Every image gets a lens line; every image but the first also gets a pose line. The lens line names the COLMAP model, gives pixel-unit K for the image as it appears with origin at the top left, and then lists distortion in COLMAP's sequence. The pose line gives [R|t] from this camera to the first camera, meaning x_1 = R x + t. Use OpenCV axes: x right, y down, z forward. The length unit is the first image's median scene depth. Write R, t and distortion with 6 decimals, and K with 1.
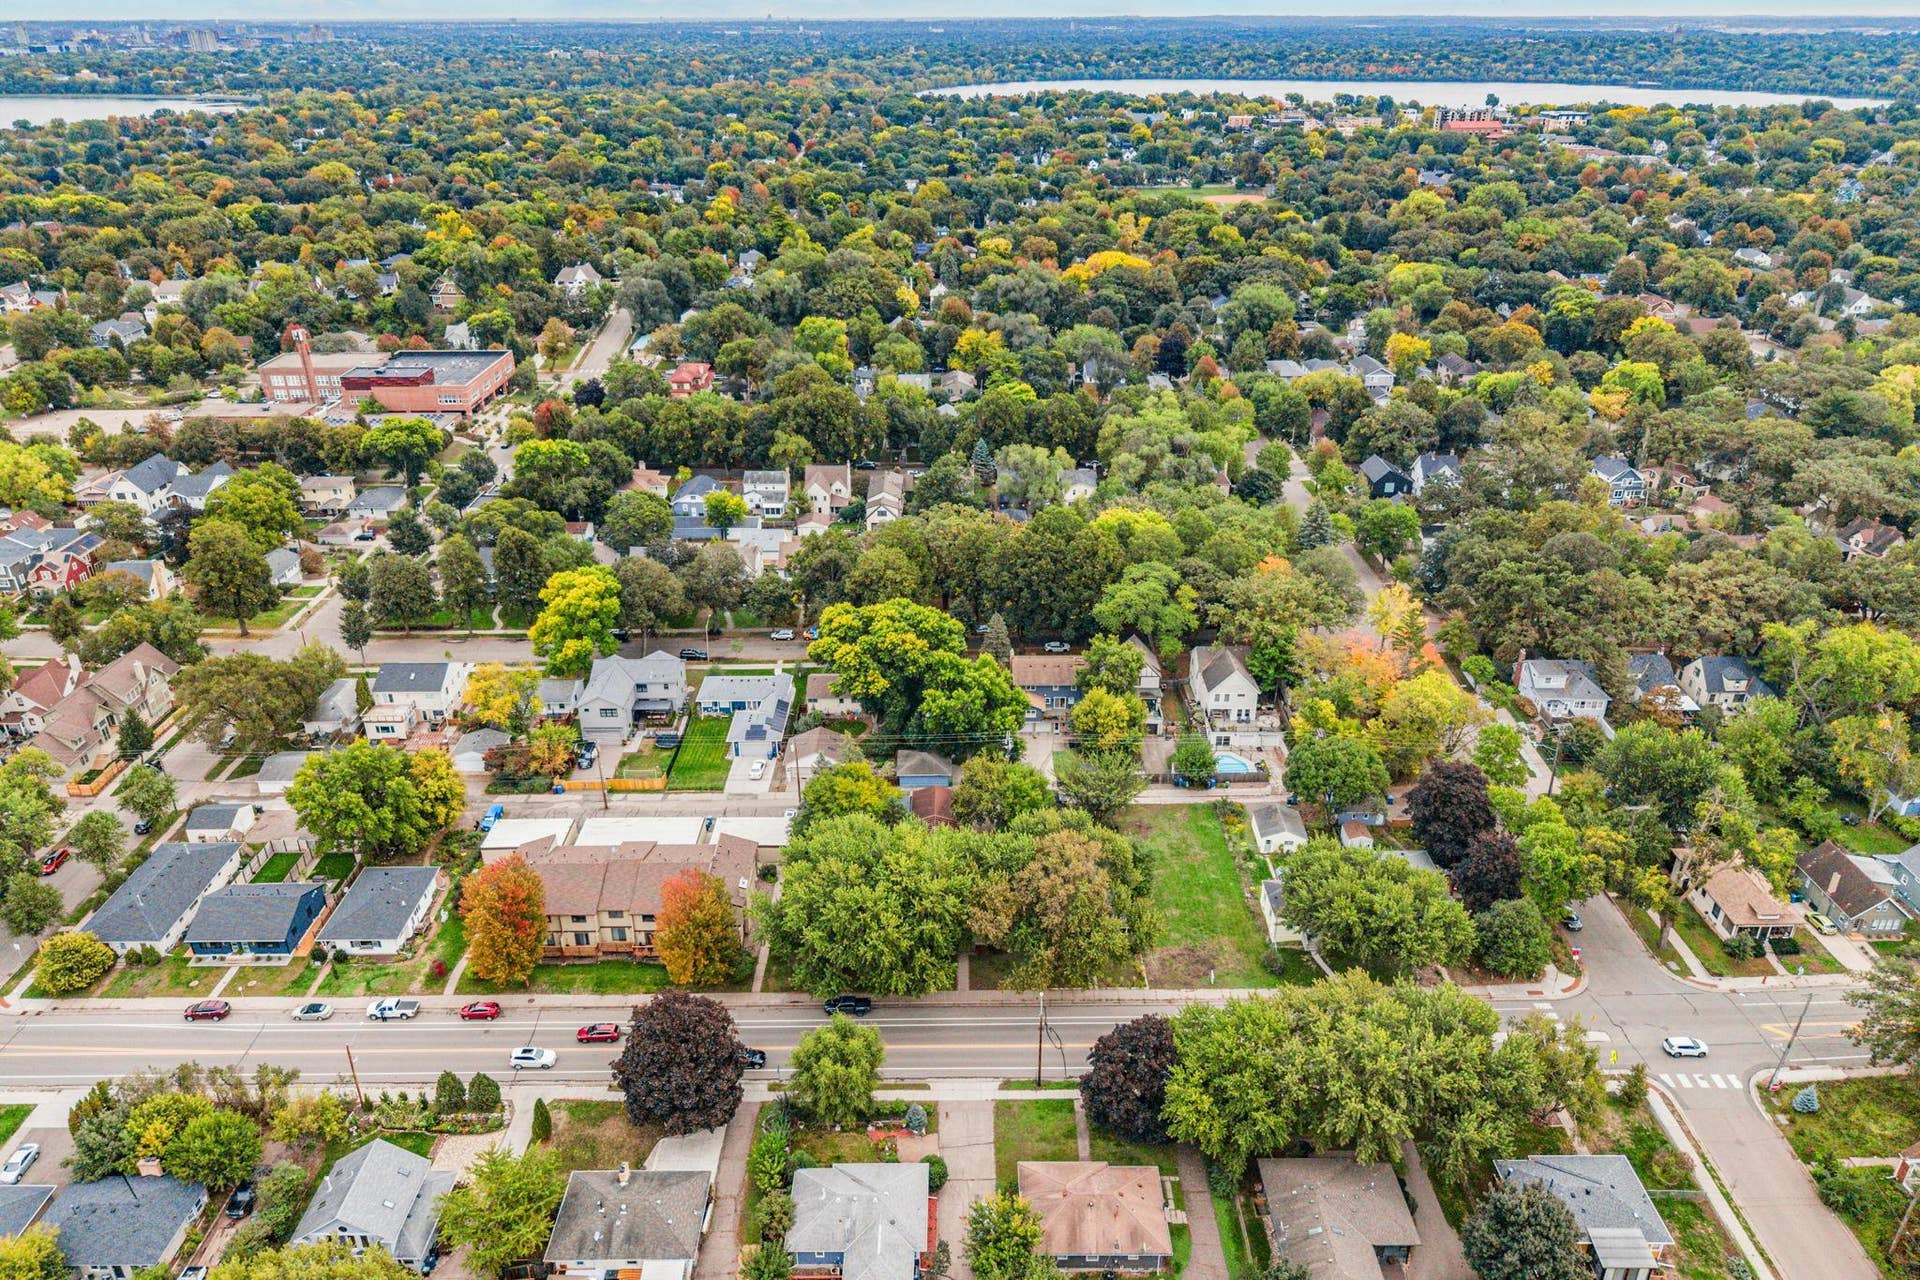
lens RADIAL K [[1237.4, 0, 960.0], [0, 1237.4, 640.0], [0, 0, 1]] dist [0.001116, -0.000024]
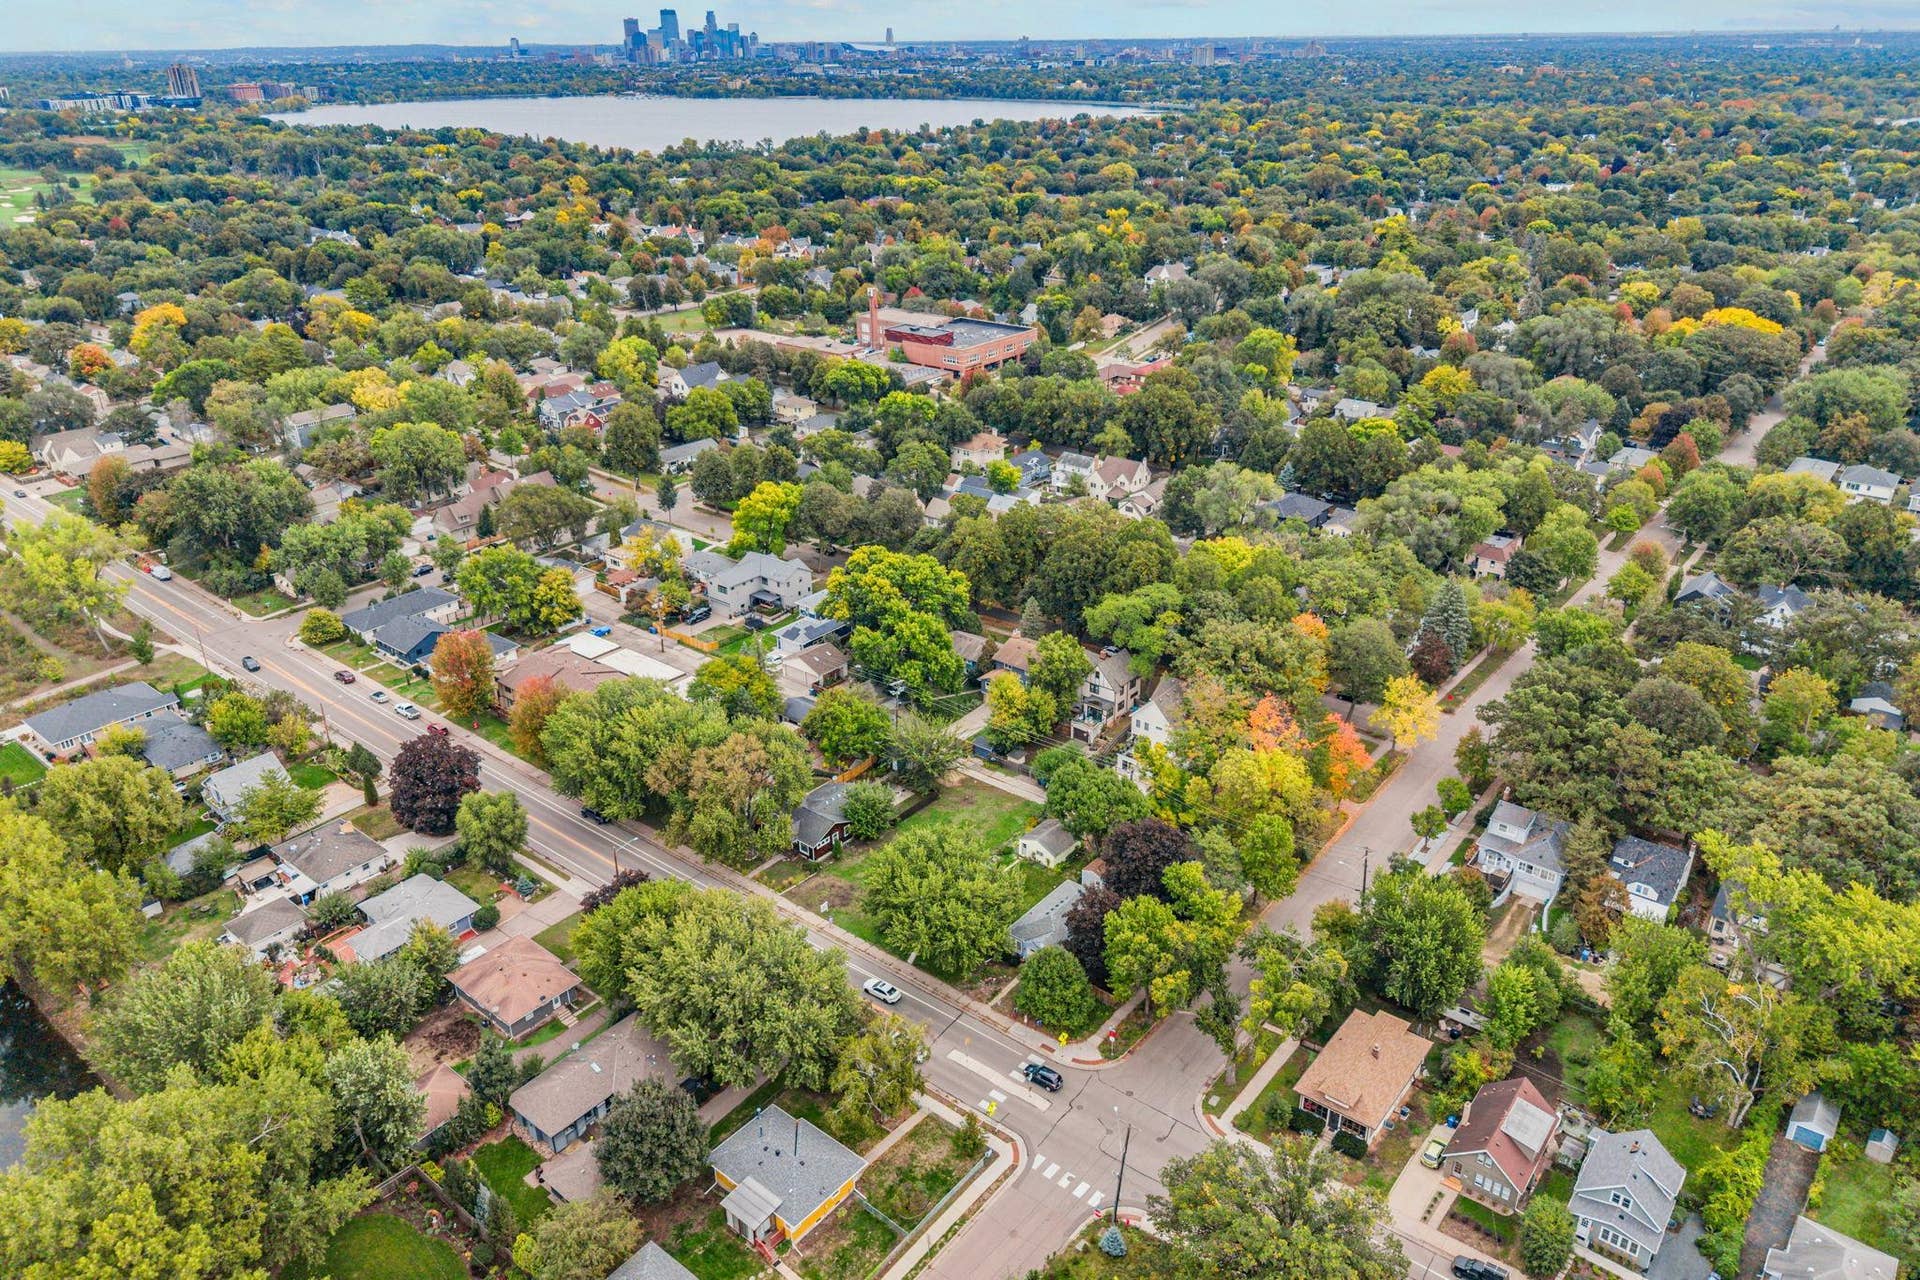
lens RADIAL K [[1286.3, 0, 960.0], [0, 1286.3, 640.0], [0, 0, 1]] dist [0.000223, -0.000702]
pose [[0.774168, 0.260852, -0.576732, 0.422092], [-0.274596, 0.959340, 0.065303, -0.027206], [0.570317, 0.107813, 0.814319, 0.061050]]
